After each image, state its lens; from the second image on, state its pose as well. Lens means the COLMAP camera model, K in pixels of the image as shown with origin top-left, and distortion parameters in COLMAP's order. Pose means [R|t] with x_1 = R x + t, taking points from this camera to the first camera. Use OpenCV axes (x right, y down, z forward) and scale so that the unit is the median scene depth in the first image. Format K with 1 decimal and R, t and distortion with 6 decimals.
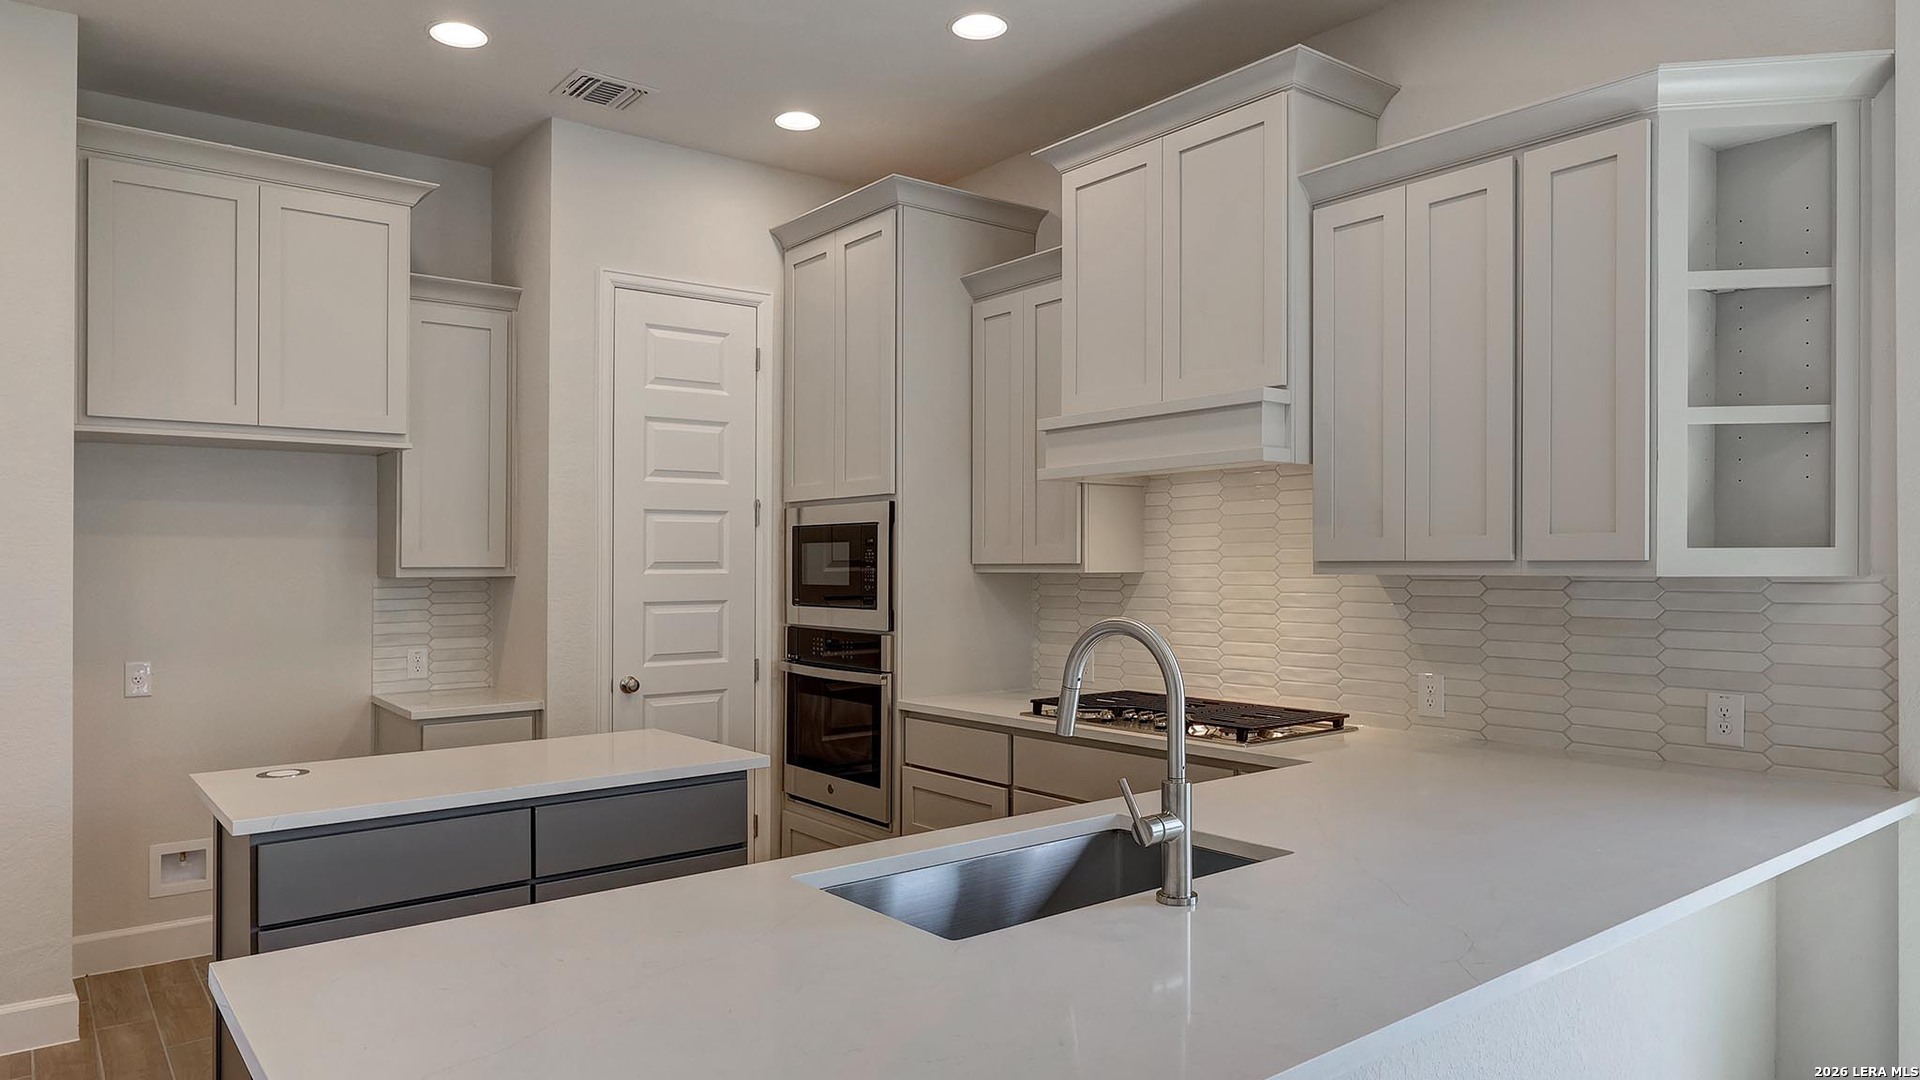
lens RADIAL K [[1220.1, 0, 960.0], [0, 1220.1, 540.0], [0, 0, 1]] dist [0.000084, 0.001935]
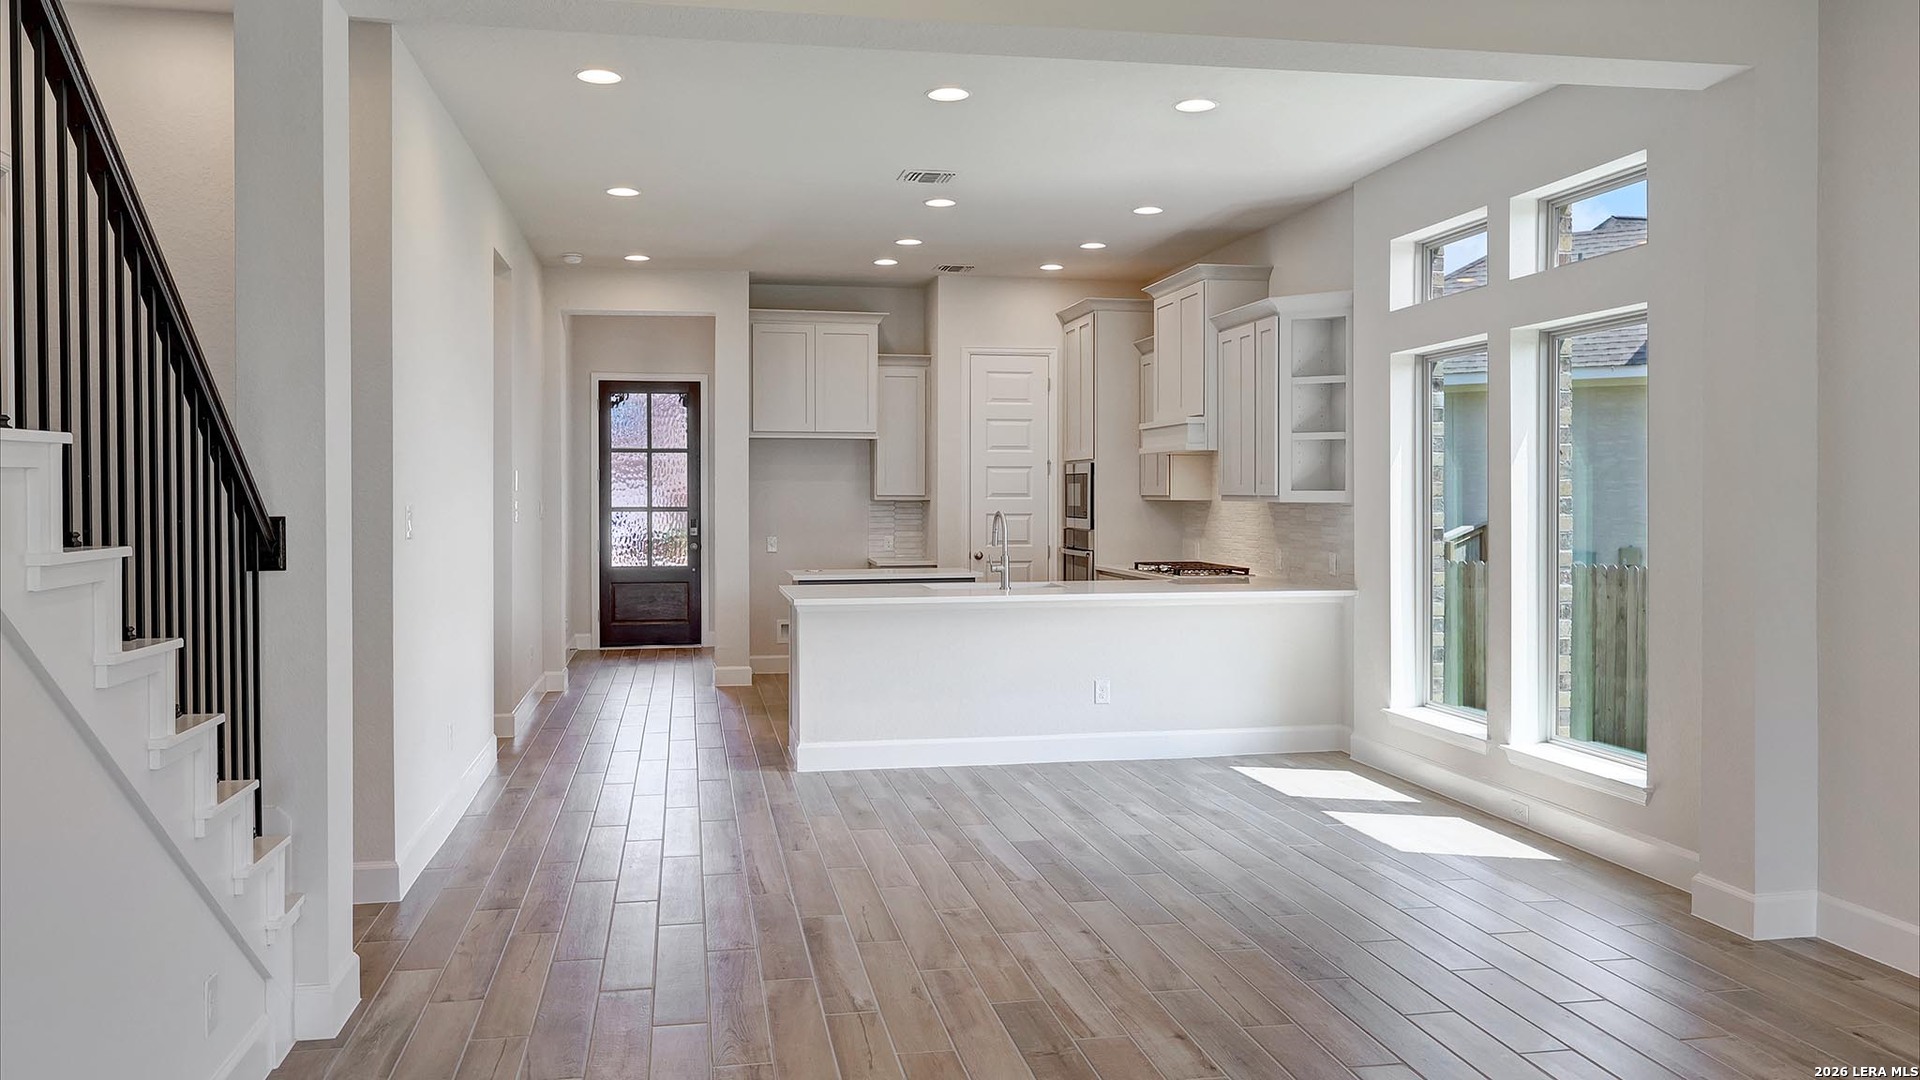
lens RADIAL K [[1639.8, 0, 960.0], [0, 1639.8, 540.0], [0, 0, 1]] dist [-0.003892, -0.000196]
pose [[0.882486, 0.020105, -0.469908, 0.982195], [0.002187, 0.998900, 0.046845, -0.031635], [0.470333, -0.042367, 0.881472, -1.401278]]
